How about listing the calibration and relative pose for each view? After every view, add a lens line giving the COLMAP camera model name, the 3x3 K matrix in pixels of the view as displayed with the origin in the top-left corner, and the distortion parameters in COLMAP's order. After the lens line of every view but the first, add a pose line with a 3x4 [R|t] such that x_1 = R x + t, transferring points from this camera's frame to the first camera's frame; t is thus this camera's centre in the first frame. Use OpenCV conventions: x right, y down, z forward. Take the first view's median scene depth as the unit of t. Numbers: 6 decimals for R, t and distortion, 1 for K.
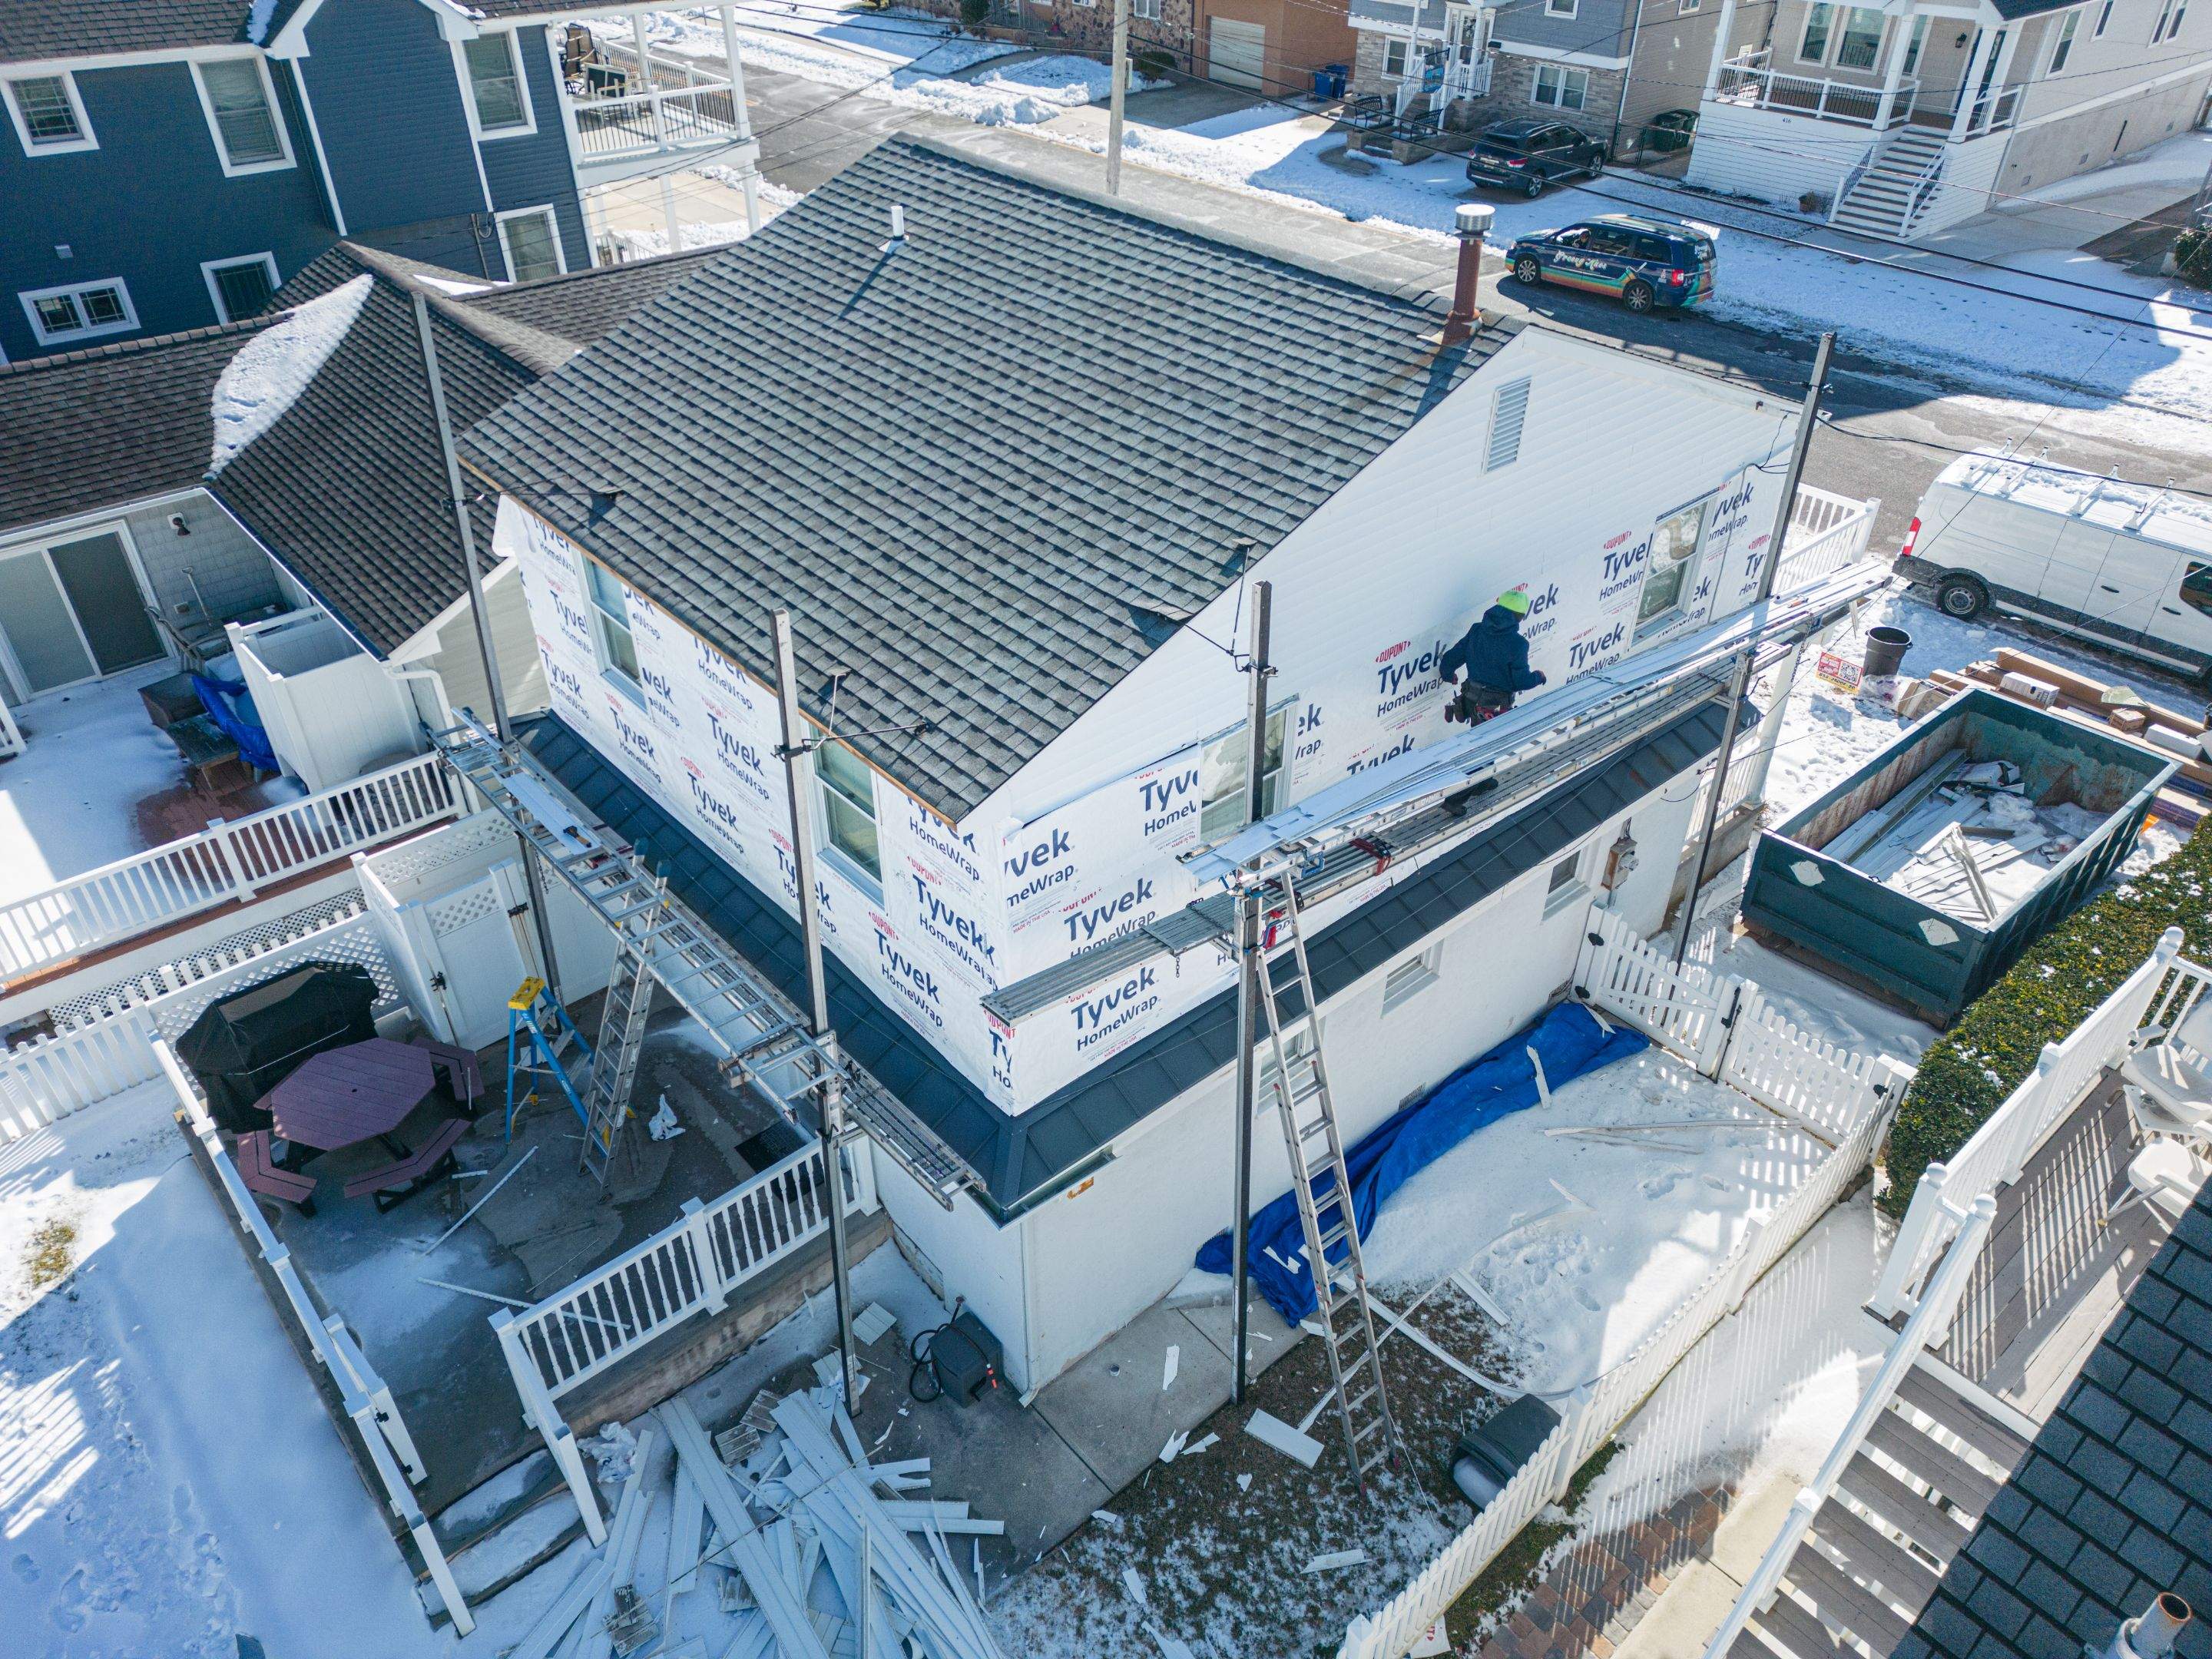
lens RADIAL K [[1546.6, 0, 1106.0], [0, 1546.6, 835.1], [0, 0, 1]] dist [0.041214, -0.016716]
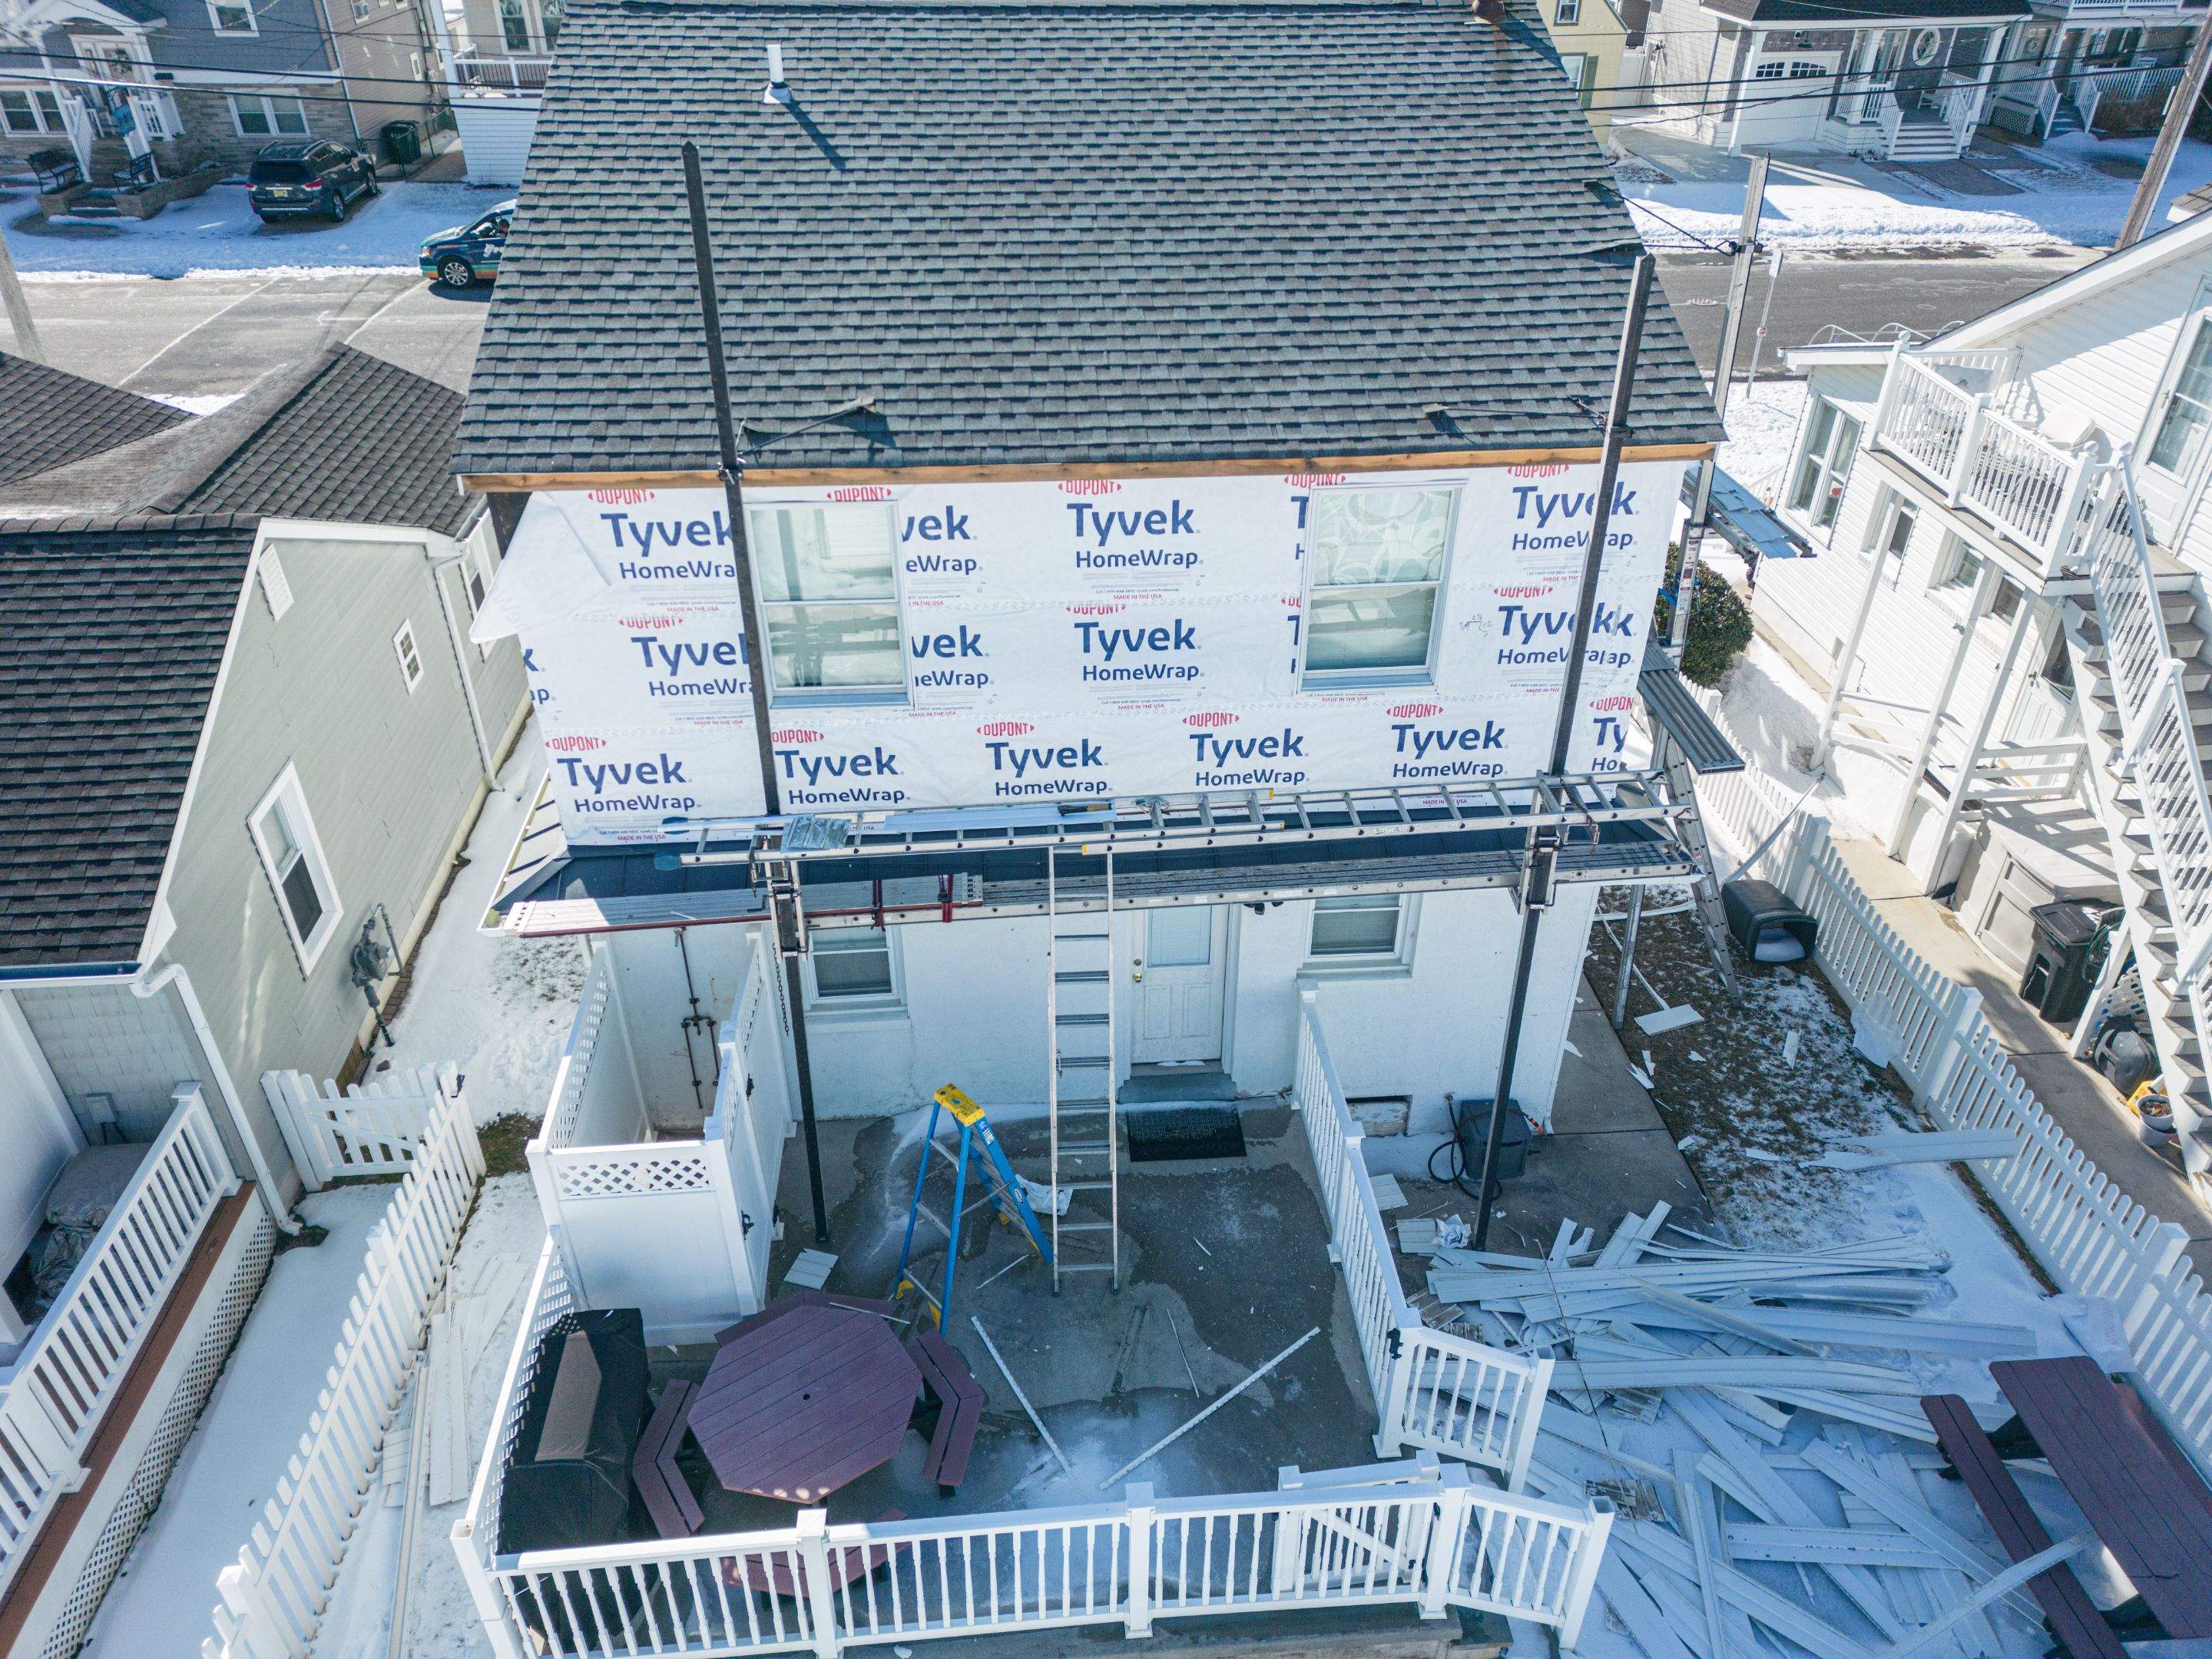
lens RADIAL K [[1546.6, 0, 1117.6], [0, 1546.6, 820.2], [0, 0, 1]] dist [0.041214, -0.016716]
pose [[0.591669, -0.439456, 0.675875, -0.458371], [0.470807, 0.868901, 0.152812, -0.055749], [-0.654423, 0.227793, 0.721000, 0.230136]]
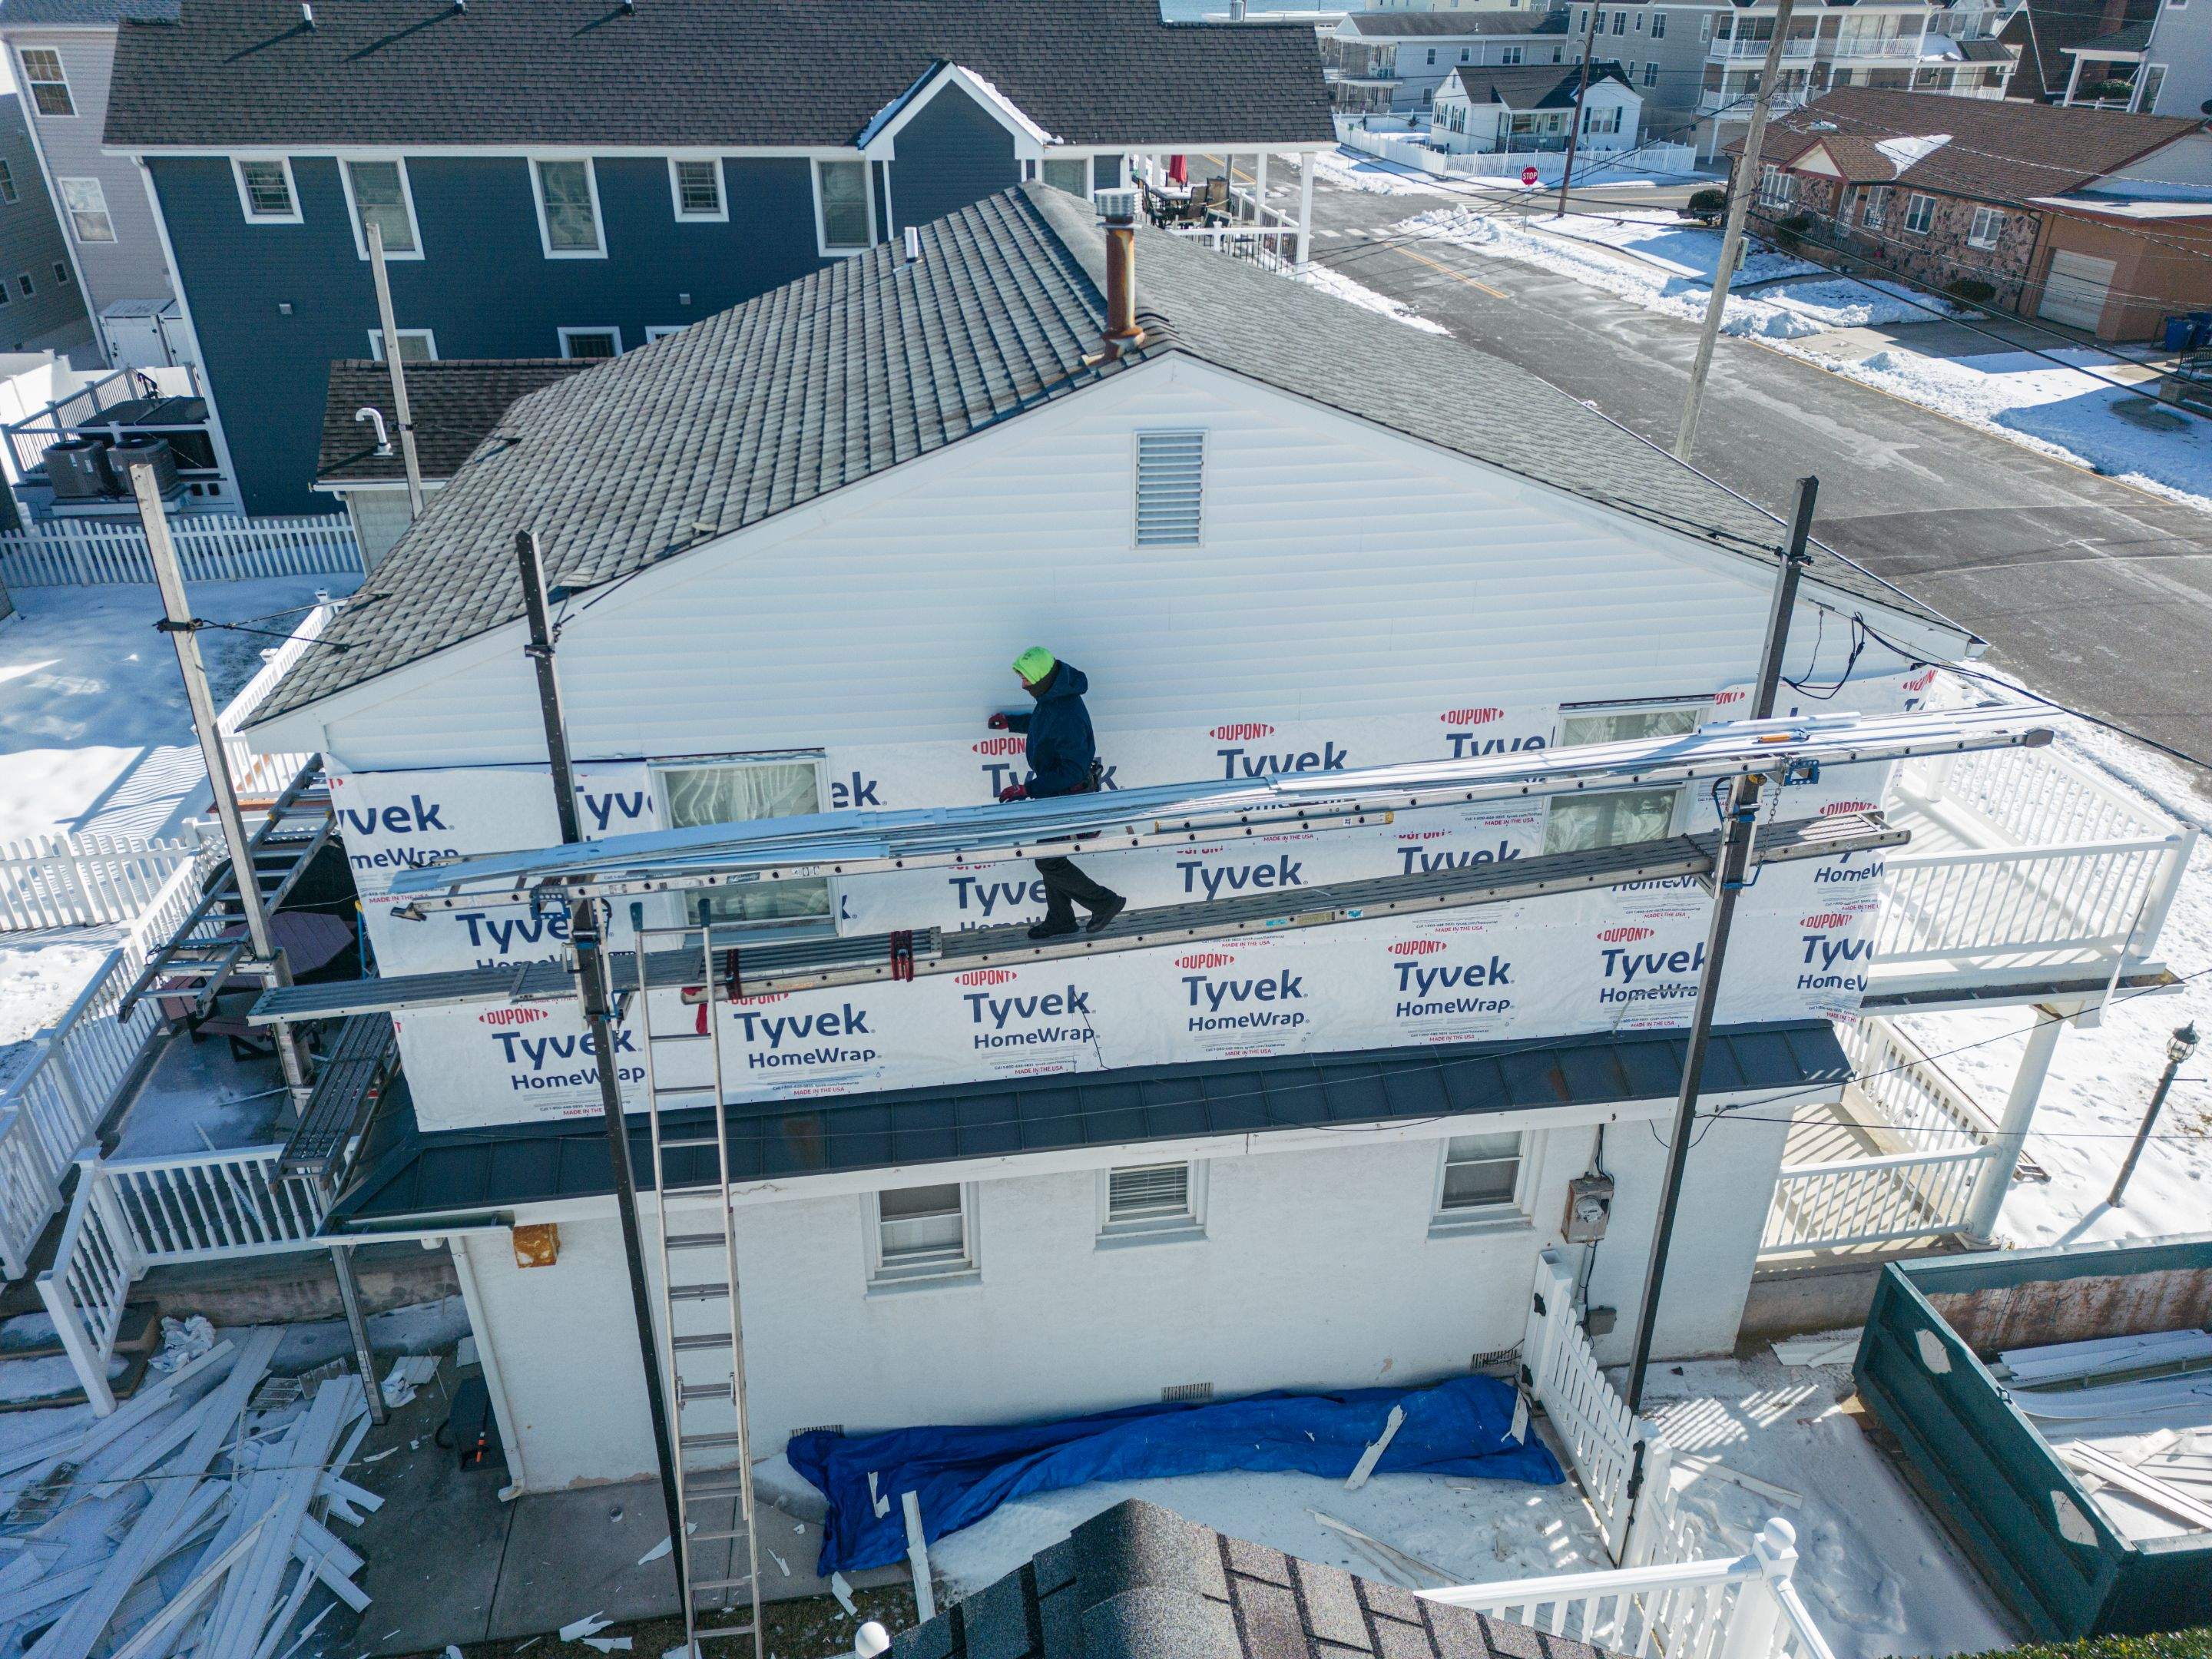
lens RADIAL K [[1546.6, 0, 1101.0], [0, 1546.6, 823.6], [0, 0, 1]] dist [0.041214, -0.016716]
pose [[0.837431, 0.257292, -0.482193, 0.310230], [-0.319615, 0.946217, -0.050190, -0.029441], [0.443346, 0.196147, 0.874626, 0.174966]]
